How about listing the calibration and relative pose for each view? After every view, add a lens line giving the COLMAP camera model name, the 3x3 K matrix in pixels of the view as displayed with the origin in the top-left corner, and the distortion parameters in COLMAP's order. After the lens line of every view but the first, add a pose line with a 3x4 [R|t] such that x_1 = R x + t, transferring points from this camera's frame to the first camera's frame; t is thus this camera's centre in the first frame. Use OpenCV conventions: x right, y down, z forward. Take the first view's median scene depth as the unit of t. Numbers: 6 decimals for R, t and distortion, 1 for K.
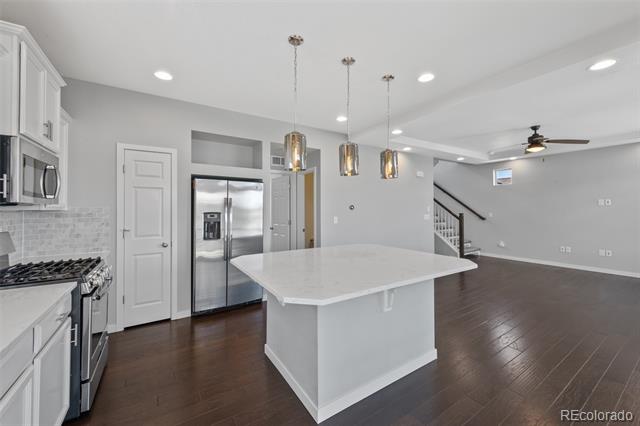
lens RADIAL K [[252.1, 0, 321.2], [0, 252.1, 199.2], [0, 0, 1]] dist [0.000301, -0.000089]
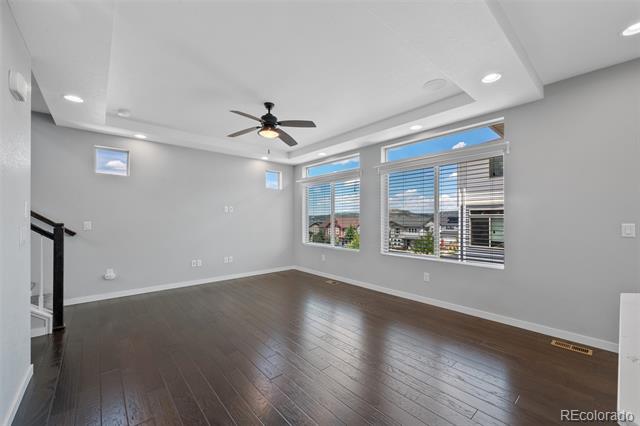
lens RADIAL K [[258.2, 0, 316.9], [0, 258.2, 219.6], [0, 0, 1]] dist [0.000396, -0.000011]
pose [[-0.136657, 0.003384, 0.990613, 0.046835], [-0.032506, 0.999440, -0.007898, 0.039489], [-0.990085, -0.033280, -0.136471, 0.639495]]
